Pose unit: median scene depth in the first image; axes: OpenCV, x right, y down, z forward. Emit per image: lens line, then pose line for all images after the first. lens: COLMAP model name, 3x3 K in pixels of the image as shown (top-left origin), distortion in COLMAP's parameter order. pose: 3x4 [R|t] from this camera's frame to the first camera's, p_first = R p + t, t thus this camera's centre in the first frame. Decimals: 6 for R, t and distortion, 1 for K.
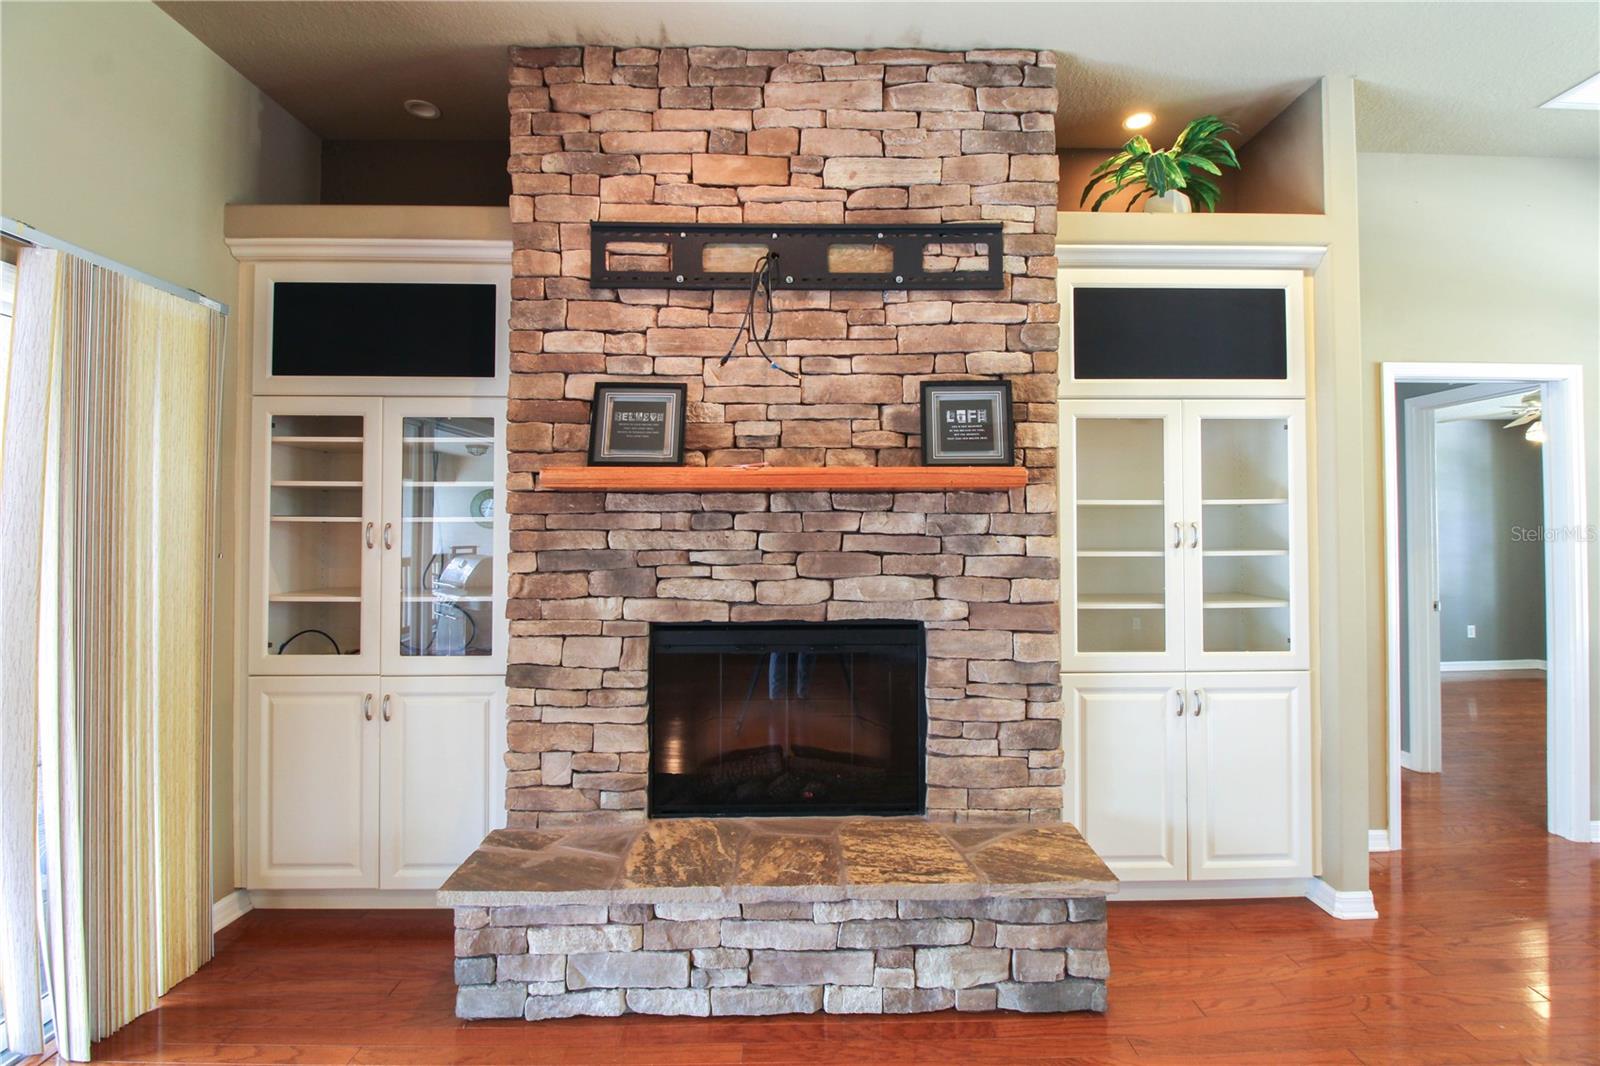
lens RADIAL K [[738.8, 0, 814.4], [0, 738.8, 514.8], [0, 0, 1]] dist [0.001400, -0.014533]
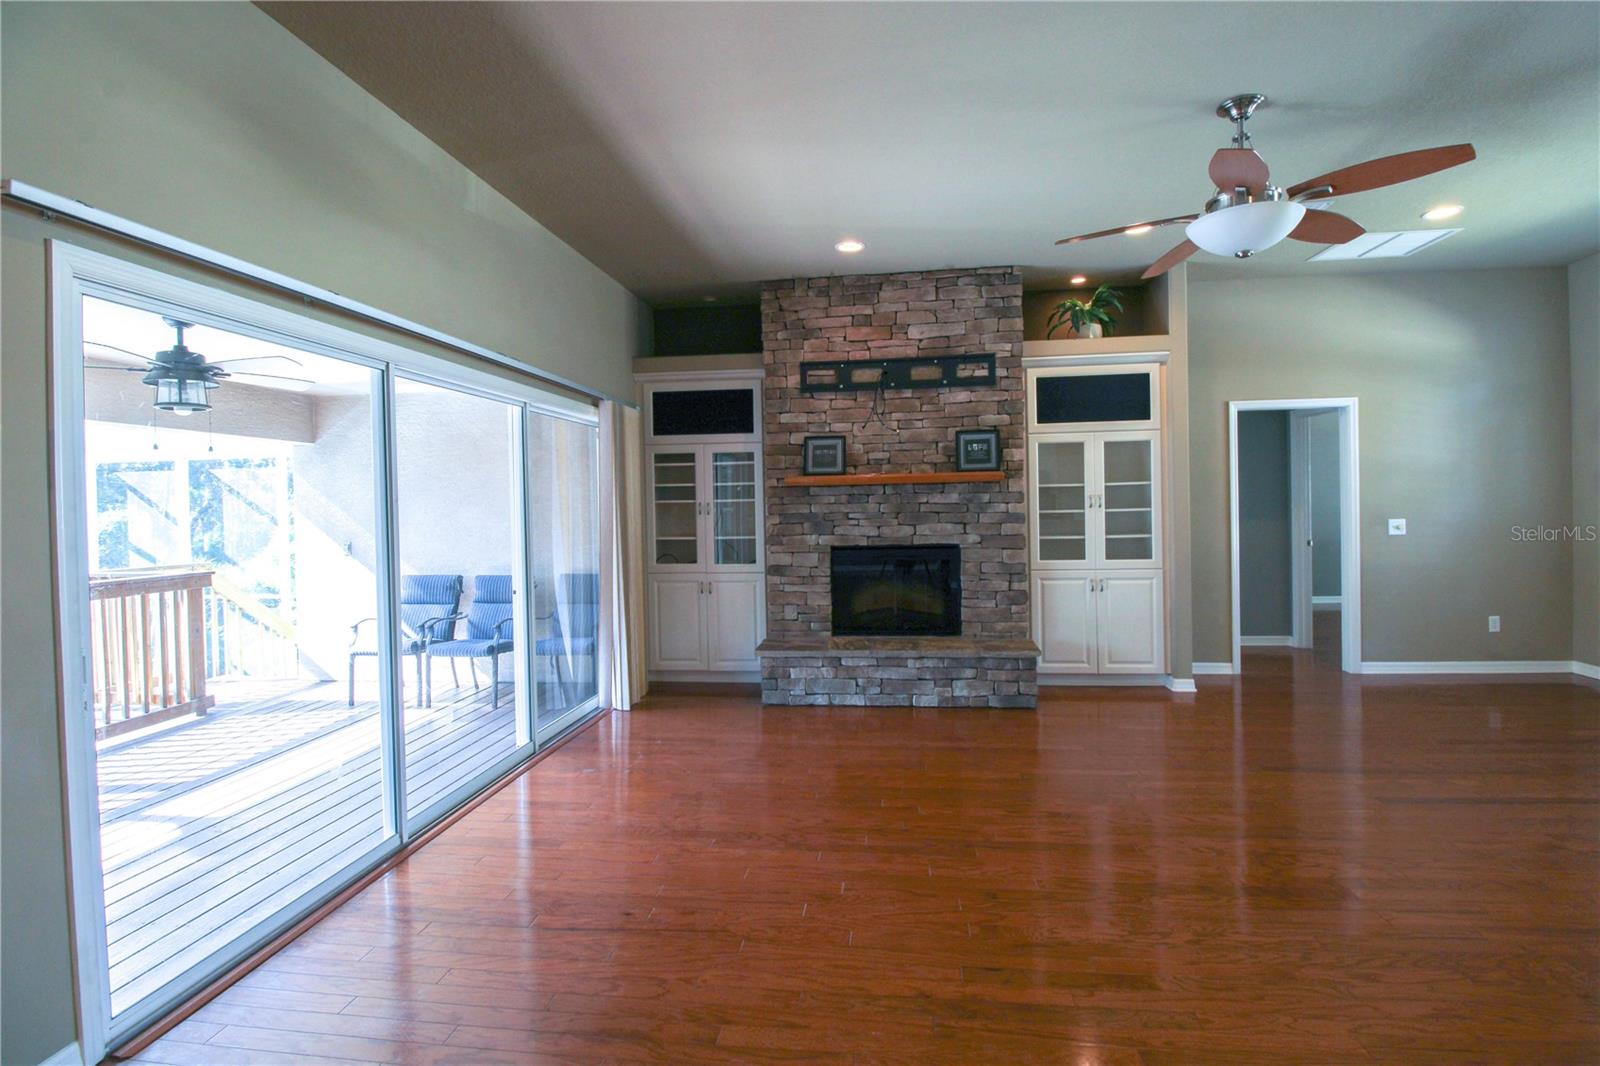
lens RADIAL K [[738.8, 0, 814.4], [0, 738.8, 514.8], [0, 0, 1]] dist [0.001400, -0.014533]
pose [[0.990005, -0.016773, -0.140029, 0.034947], [0.021769, 0.999177, 0.034229, -0.021598], [0.139340, -0.036935, 0.989556, -1.146041]]
